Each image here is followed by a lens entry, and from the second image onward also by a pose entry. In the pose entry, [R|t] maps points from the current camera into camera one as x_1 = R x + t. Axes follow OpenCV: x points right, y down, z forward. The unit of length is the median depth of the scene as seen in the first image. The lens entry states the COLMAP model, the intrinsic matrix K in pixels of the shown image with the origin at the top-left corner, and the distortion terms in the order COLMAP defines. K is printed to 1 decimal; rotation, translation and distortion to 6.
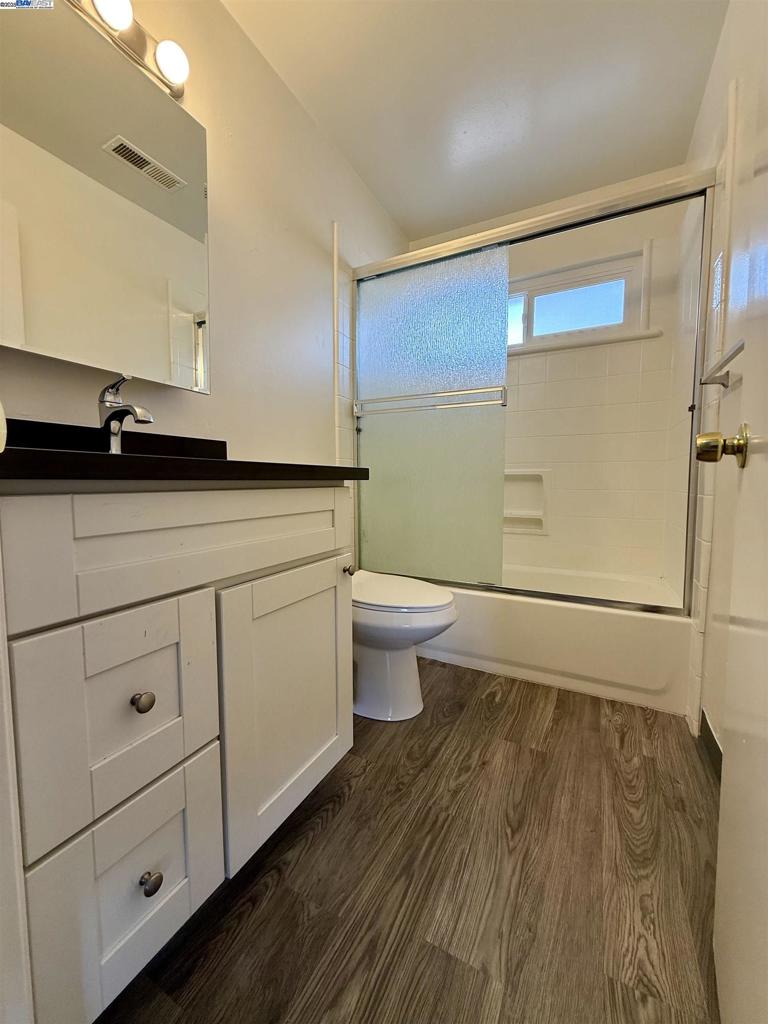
lens RADIAL K [[408.6, 0, 382.2], [0, 408.6, 511.7], [0, 0, 1]] dist [0.000494, -0.000028]
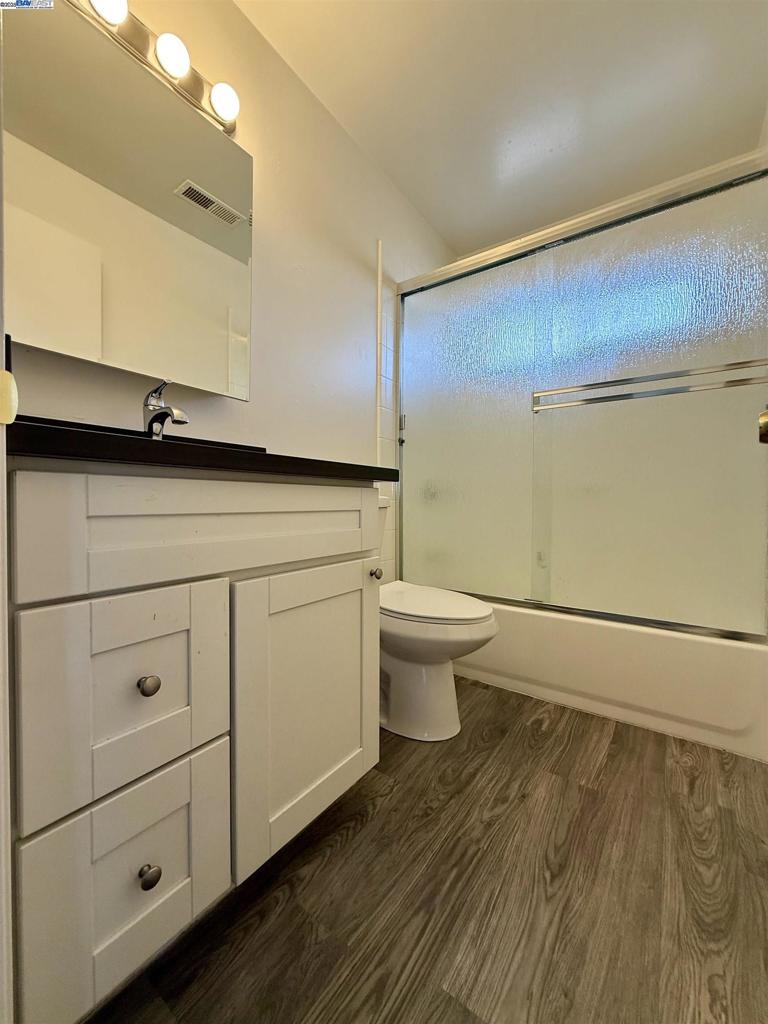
lens RADIAL K [[408.6, 0, 382.5], [0, 408.6, 511.1], [0, 0, 1]] dist [0.000494, -0.000028]
pose [[0.990948, 0.009081, -0.133940, 0.048864], [-0.016187, 0.998513, -0.052059, 0.035652], [0.133268, 0.053756, 0.989621, 0.027548]]
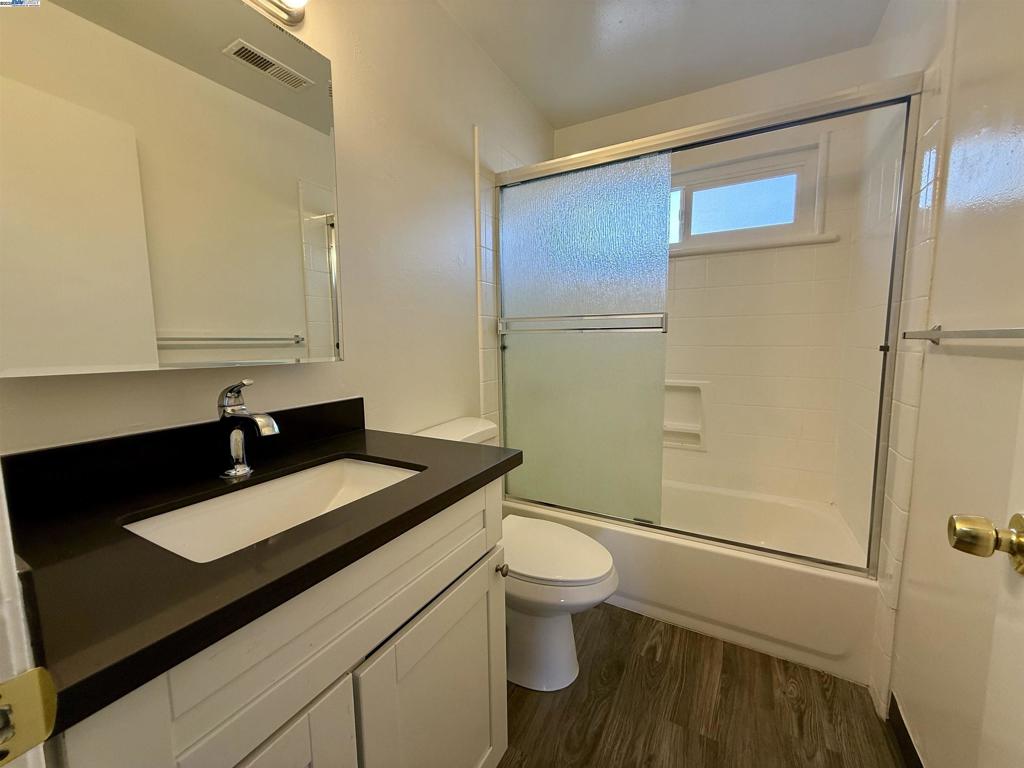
lens RADIAL K [[408.6, 0, 508.7], [0, 408.6, 385.6], [0, 0, 1]] dist [0.000494, -0.000028]
pose [[0.999501, -0.009340, -0.030185, -0.028359], [0.010529, 0.999165, 0.039466, -0.231136], [0.029792, -0.039764, 0.998765, 0.098394]]
